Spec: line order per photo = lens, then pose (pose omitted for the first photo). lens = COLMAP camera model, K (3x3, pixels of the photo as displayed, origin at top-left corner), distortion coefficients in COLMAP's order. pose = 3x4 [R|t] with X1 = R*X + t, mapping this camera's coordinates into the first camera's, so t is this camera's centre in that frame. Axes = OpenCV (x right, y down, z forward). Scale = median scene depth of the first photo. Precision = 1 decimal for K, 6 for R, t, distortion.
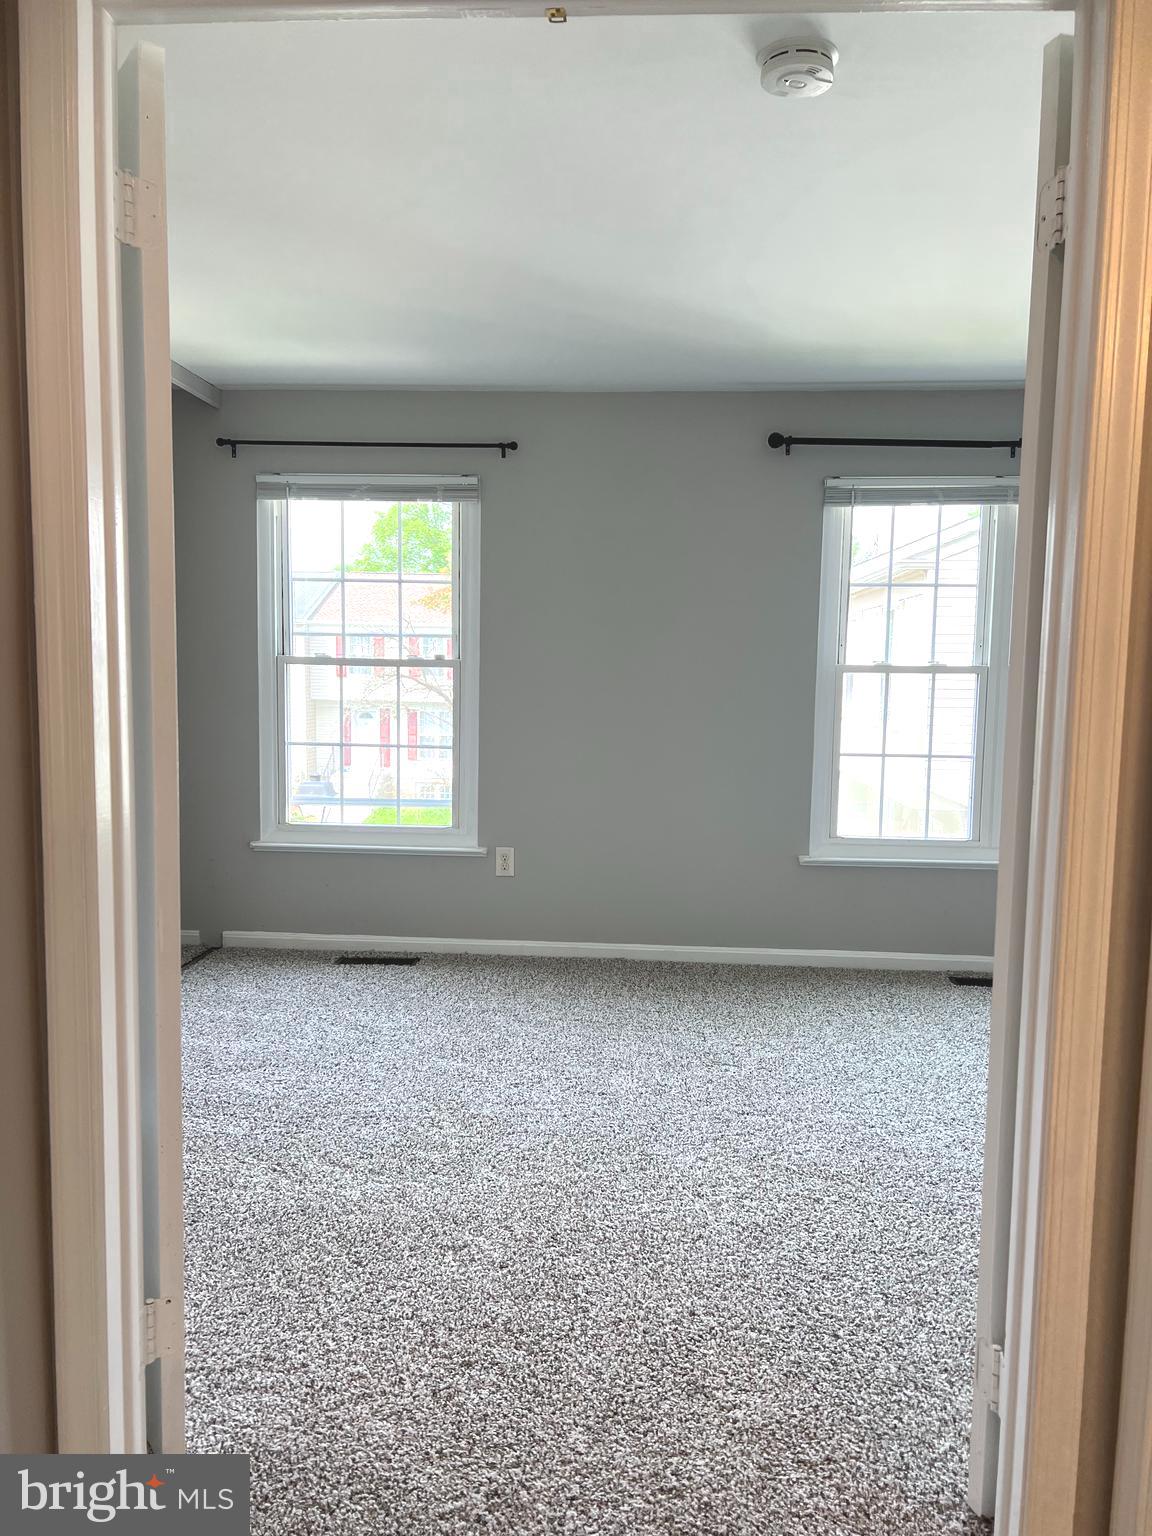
lens RADIAL K [[1162.4, 0, 579.1], [0, 1162.4, 783.1], [0, 0, 1]] dist [0.062480, -0.029703]
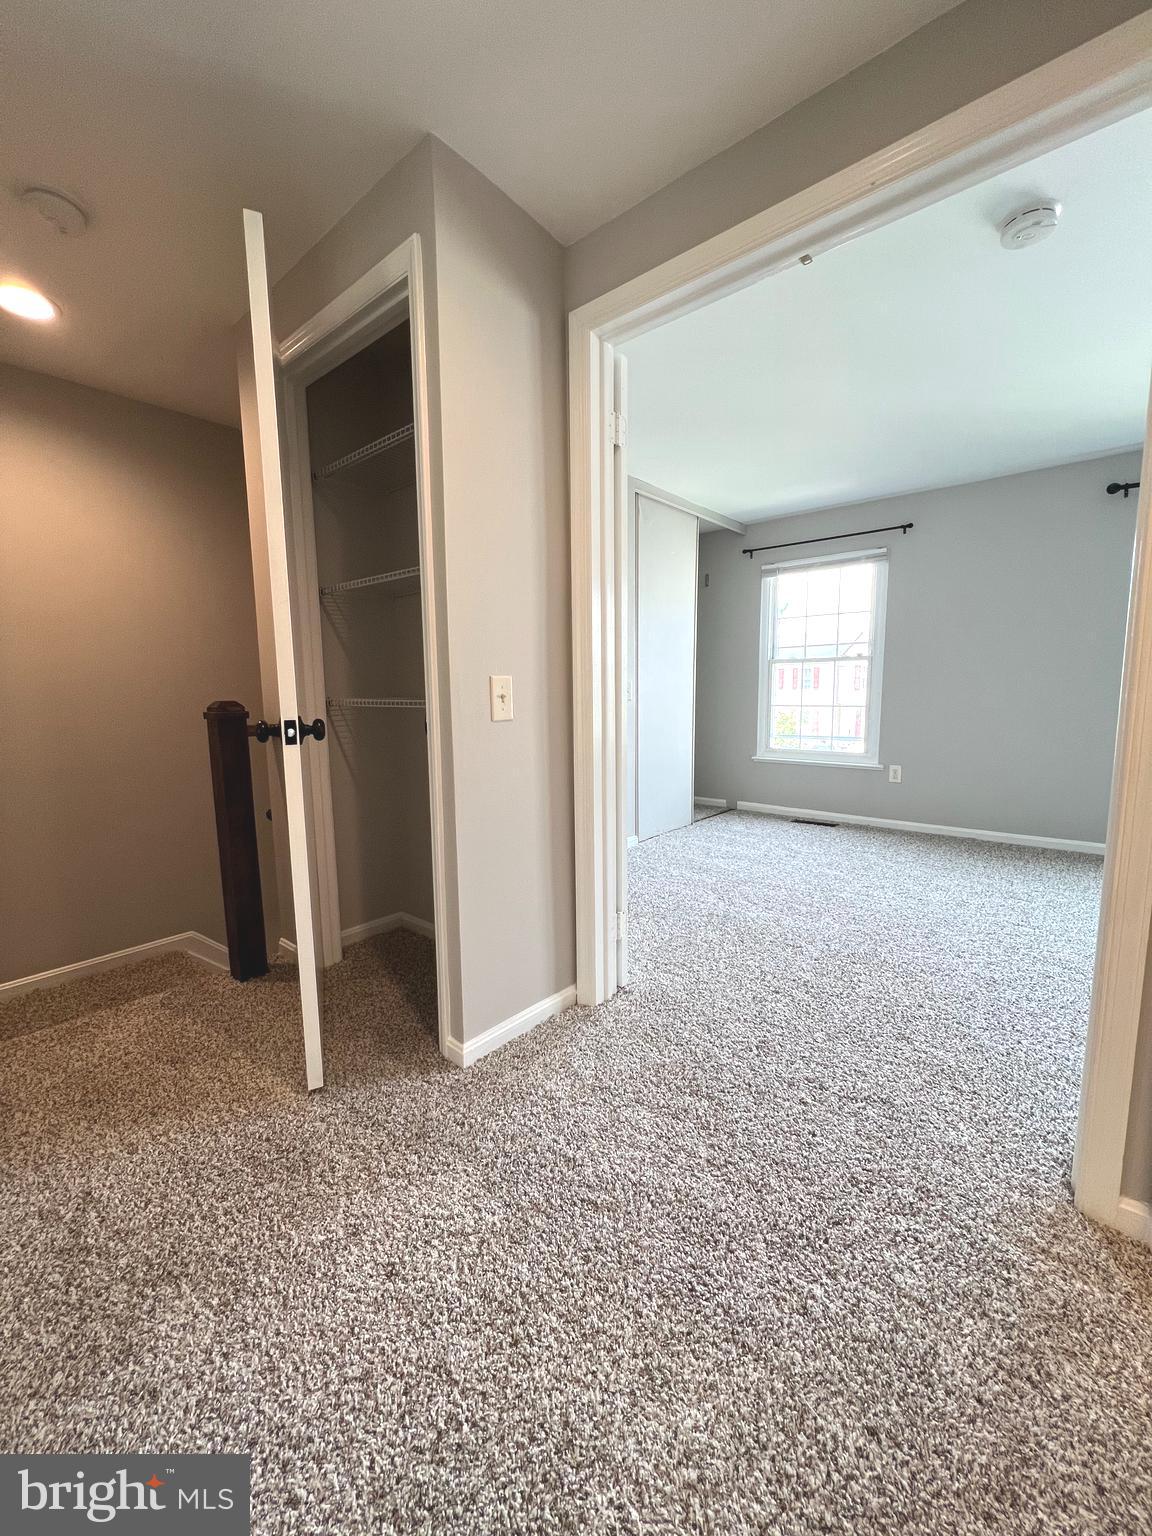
lens RADIAL K [[618.1, 0, 578.0], [0, 618.1, 763.1], [0, 0, 1]] dist [0.000069, 0.000302]
pose [[0.807111, 0.045514, -0.588642, 0.095920], [-0.035248, 0.998960, 0.028911, 0.044005], [0.589346, -0.002586, 0.807876, -0.002830]]
